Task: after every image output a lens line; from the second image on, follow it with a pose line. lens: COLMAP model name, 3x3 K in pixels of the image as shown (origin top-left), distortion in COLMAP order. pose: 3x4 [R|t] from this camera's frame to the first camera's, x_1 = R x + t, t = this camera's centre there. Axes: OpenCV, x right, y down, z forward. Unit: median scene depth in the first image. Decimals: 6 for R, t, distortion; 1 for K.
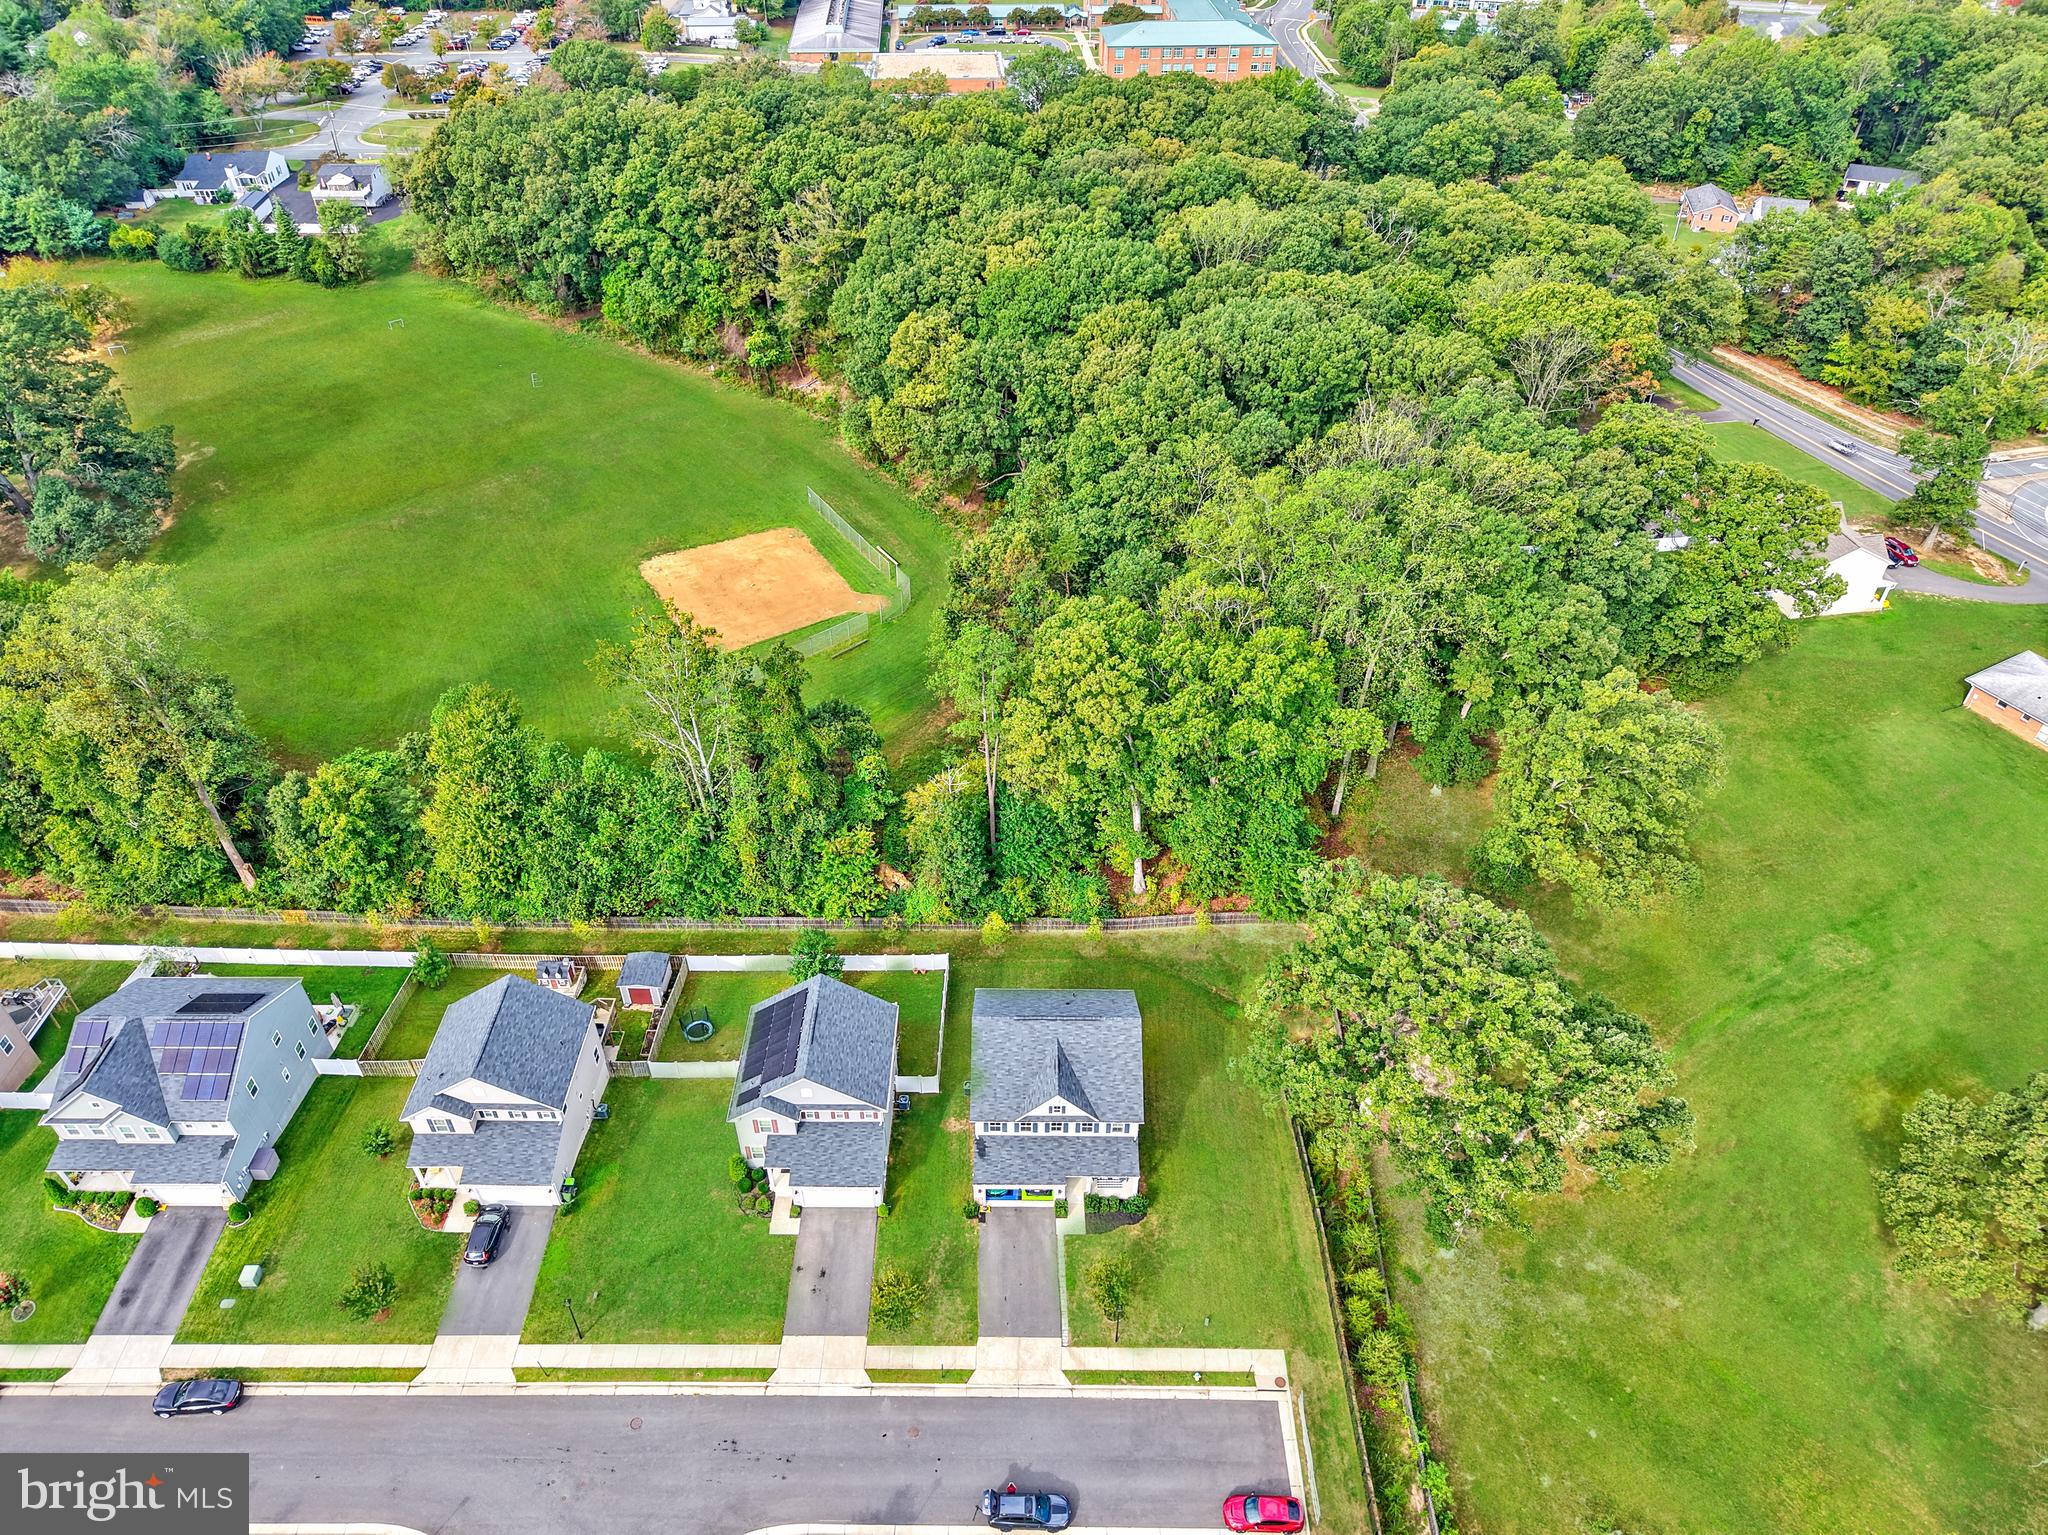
lens RADIAL K [[1367.3, 0, 1024.0], [0, 1367.3, 767.5], [0, 0, 1]] dist [0.003427, 0.001862]
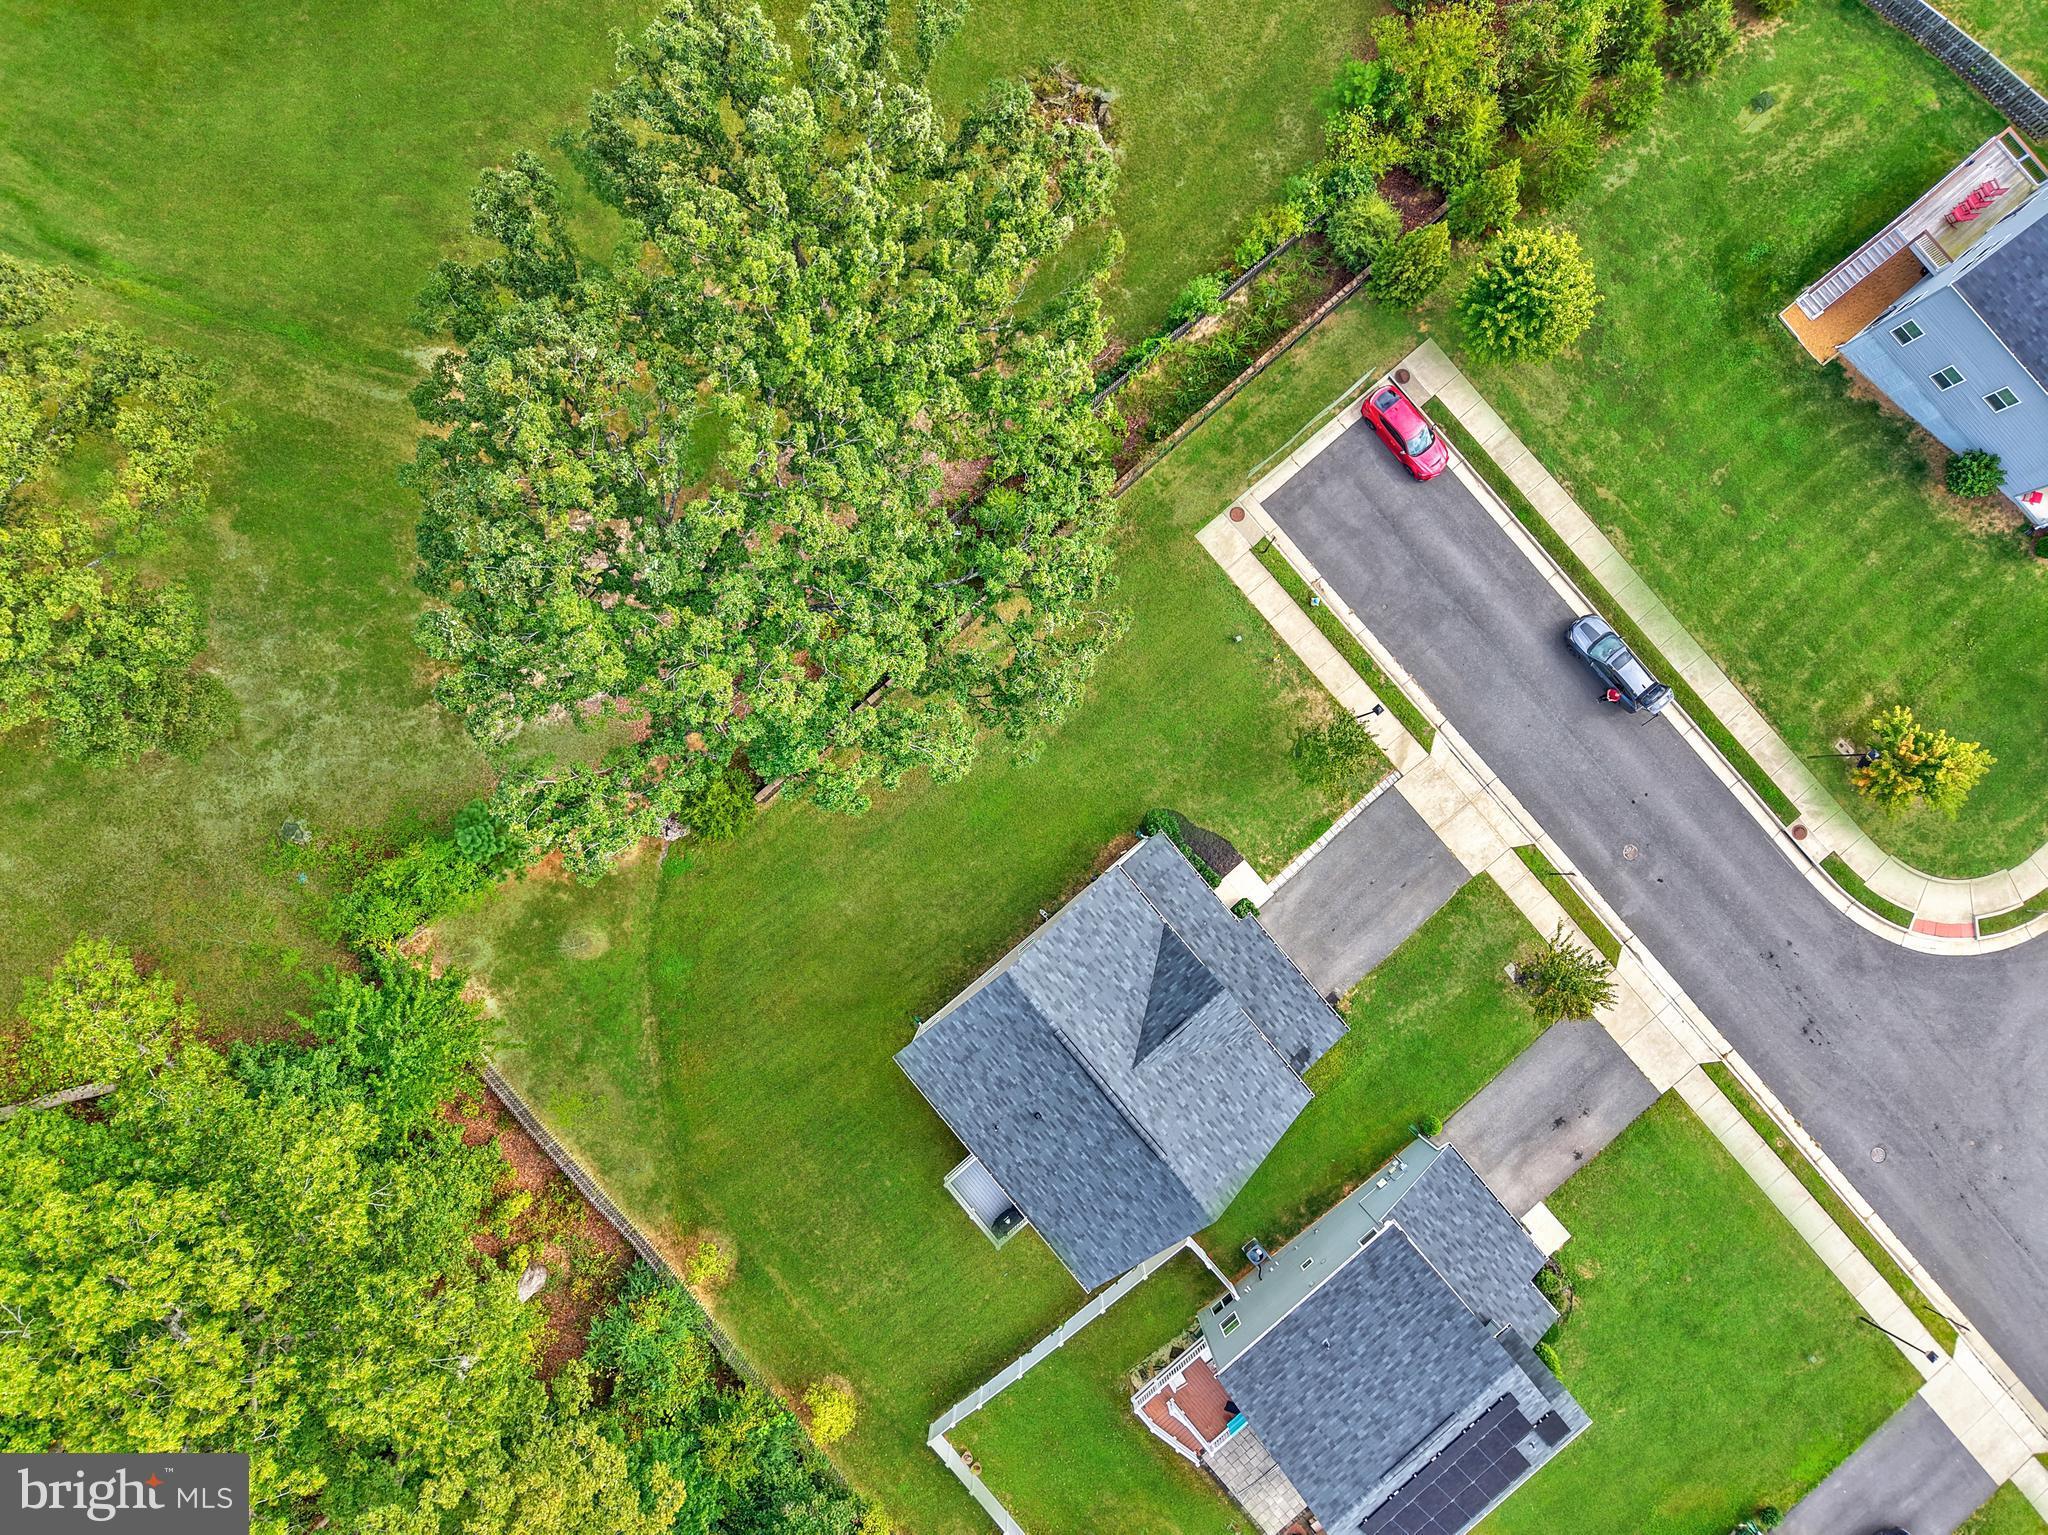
lens RADIAL K [[1367.3, 0, 1024.0], [0, 1367.3, 767.5], [0, 0, 1]] dist [0.003427, 0.001862]
pose [[-0.651015, -0.758798, 0.020141, 0.142826], [0.480956, -0.391820, 0.784320, -0.212219], [-0.587248, 0.520291, 0.620030, 0.680625]]
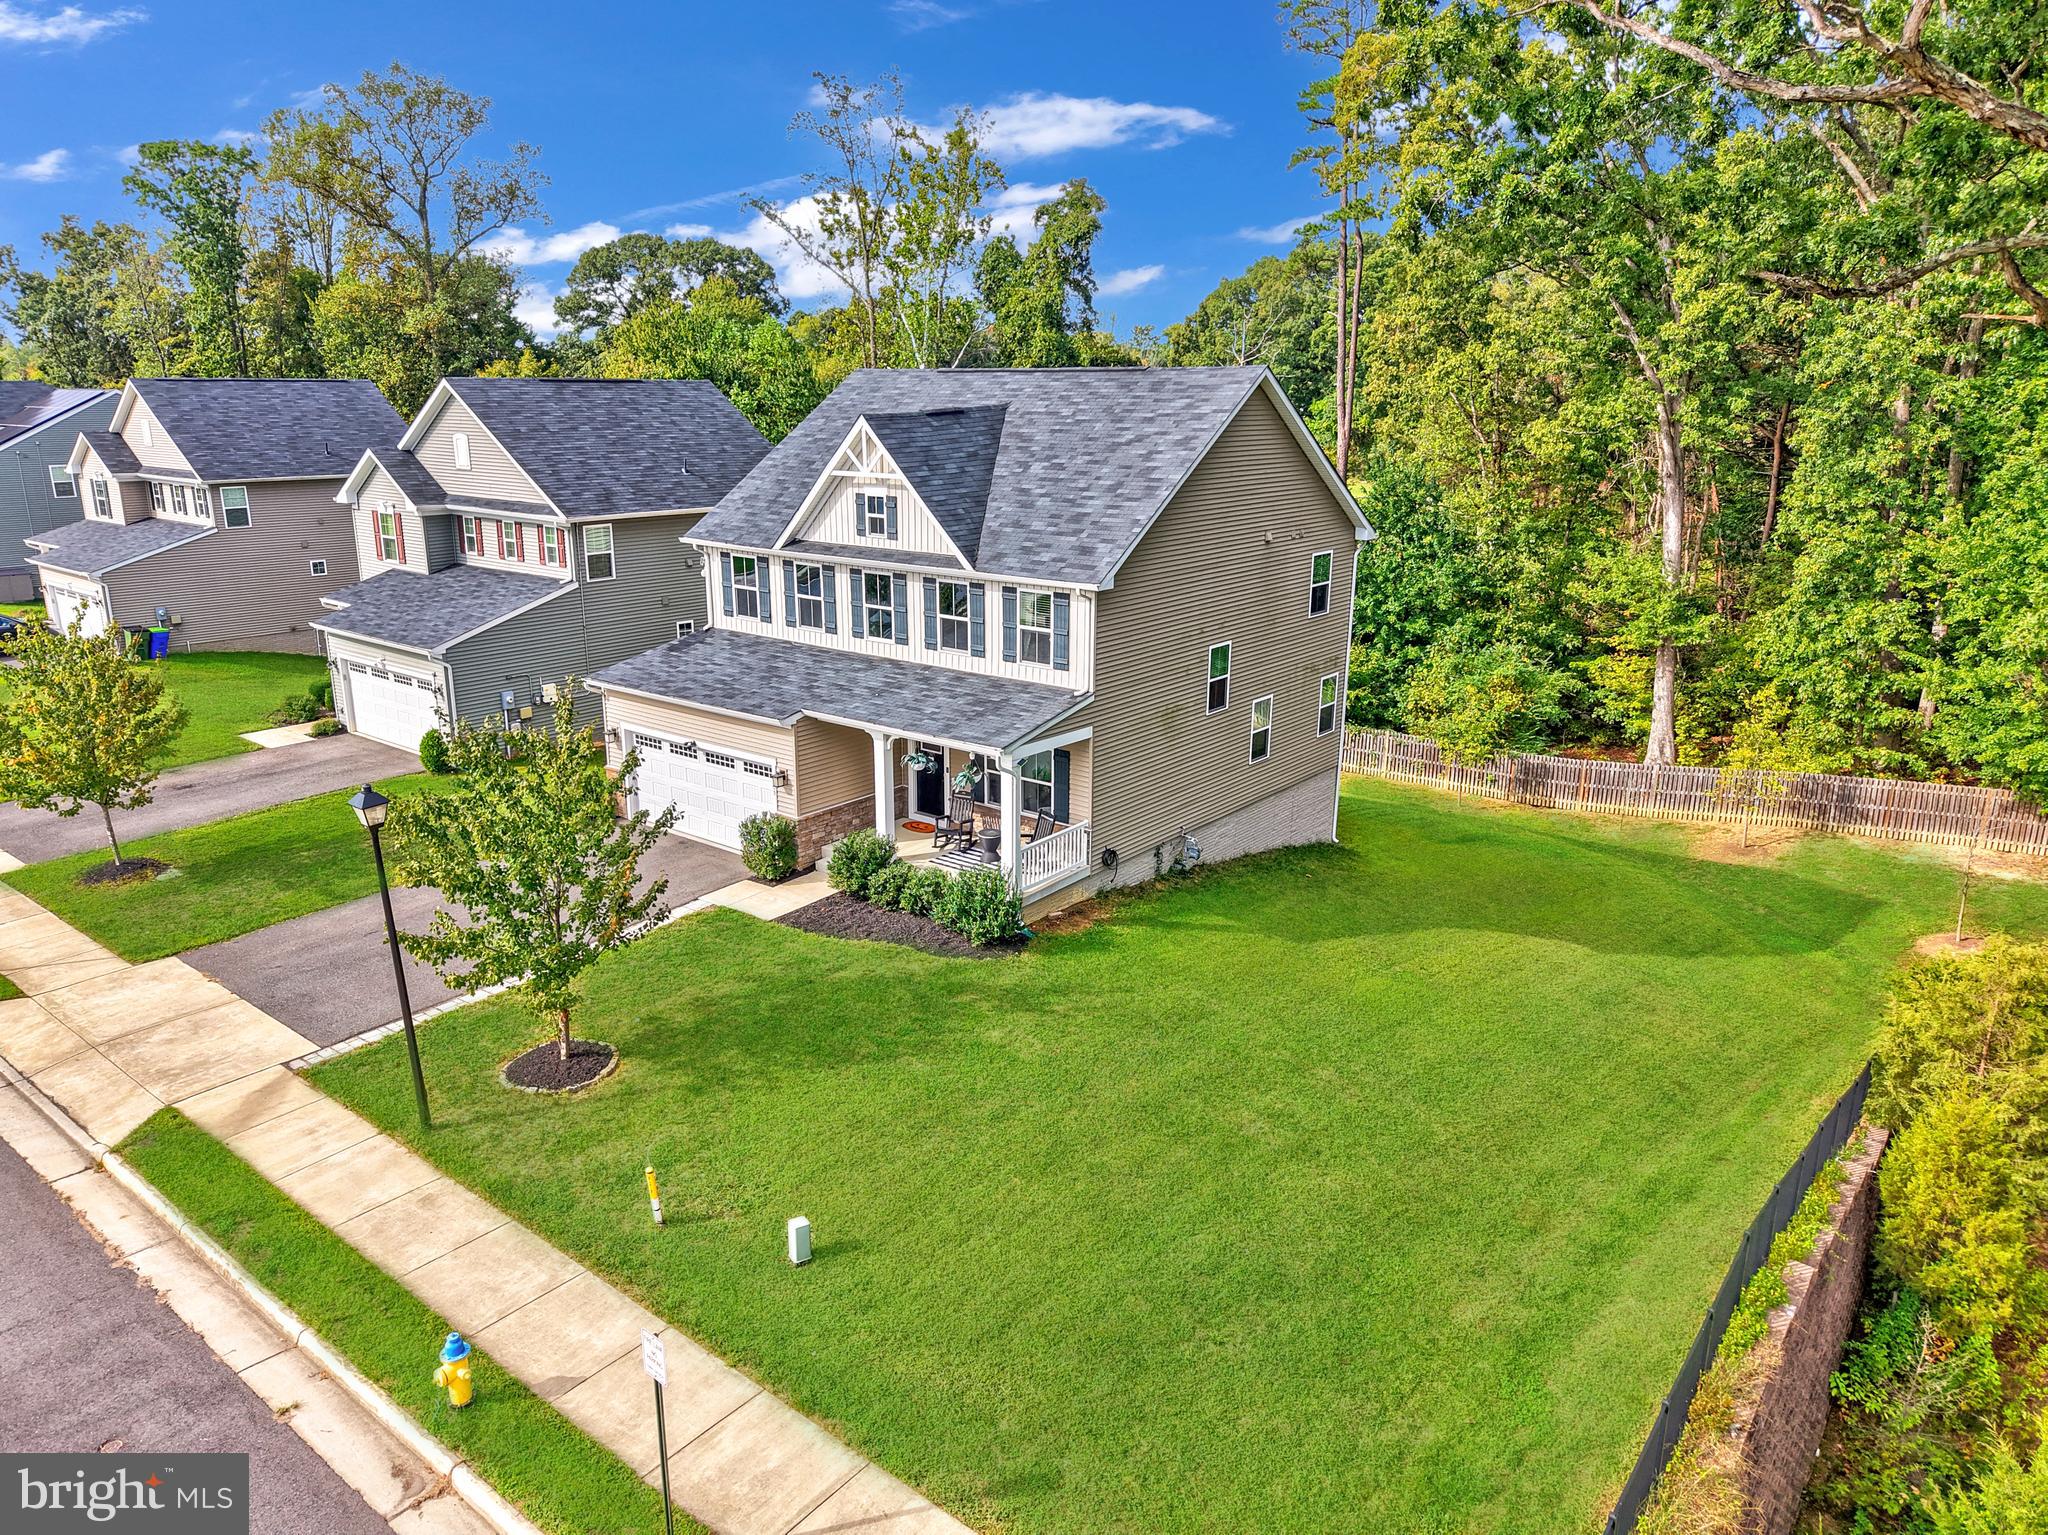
lens RADIAL K [[1367.3, 0, 1024.0], [0, 1367.3, 767.5], [0, 0, 1]] dist [0.003427, 0.001862]
pose [[0.787092, 0.180429, -0.589858, 0.256380], [-0.391658, 0.884950, -0.251926, 0.388196], [0.476540, 0.429311, 0.767203, 0.860375]]
